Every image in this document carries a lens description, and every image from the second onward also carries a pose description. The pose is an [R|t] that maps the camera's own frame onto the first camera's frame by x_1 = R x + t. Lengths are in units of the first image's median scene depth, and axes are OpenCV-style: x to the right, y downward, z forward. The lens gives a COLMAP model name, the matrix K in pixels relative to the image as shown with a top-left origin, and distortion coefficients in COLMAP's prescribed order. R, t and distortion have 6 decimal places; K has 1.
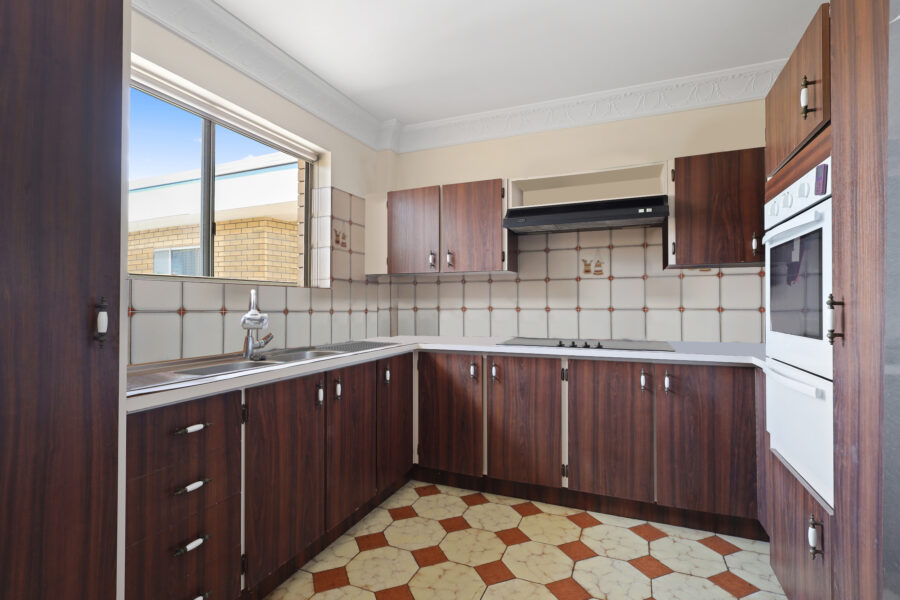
lens RADIAL K [[416.7, 0, 457.4], [0, 416.7, 300.7], [0, 0, 1]] dist [0.003085, 0.000032]
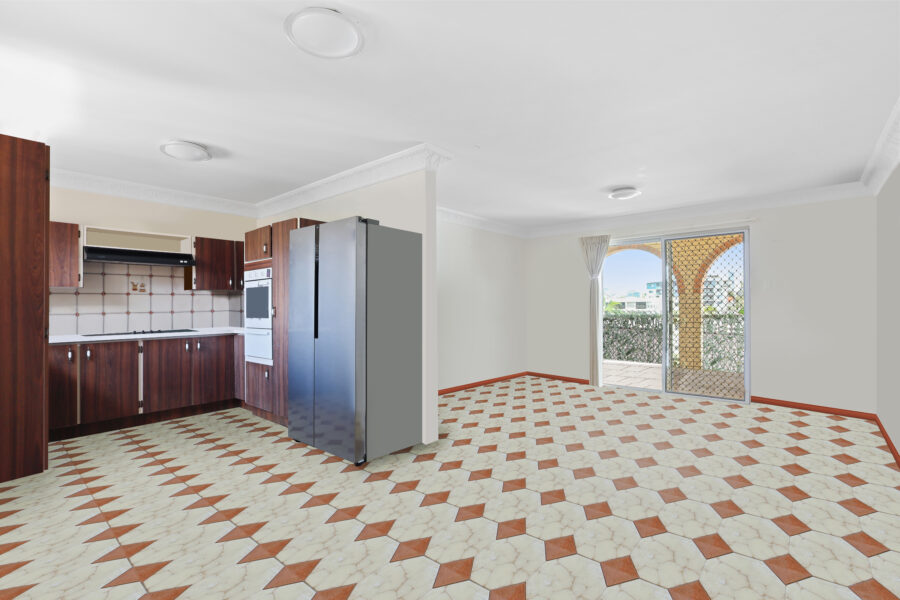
lens RADIAL K [[416.7, 0, 457.4], [0, 416.7, 300.7], [0, 0, 1]] dist [0.003085, 0.000032]
pose [[0.286109, 0.008904, 0.958156, -1.023796], [0.004086, 0.999936, -0.010512, -0.005349], [-0.958188, 0.006923, 0.286054, -0.769942]]
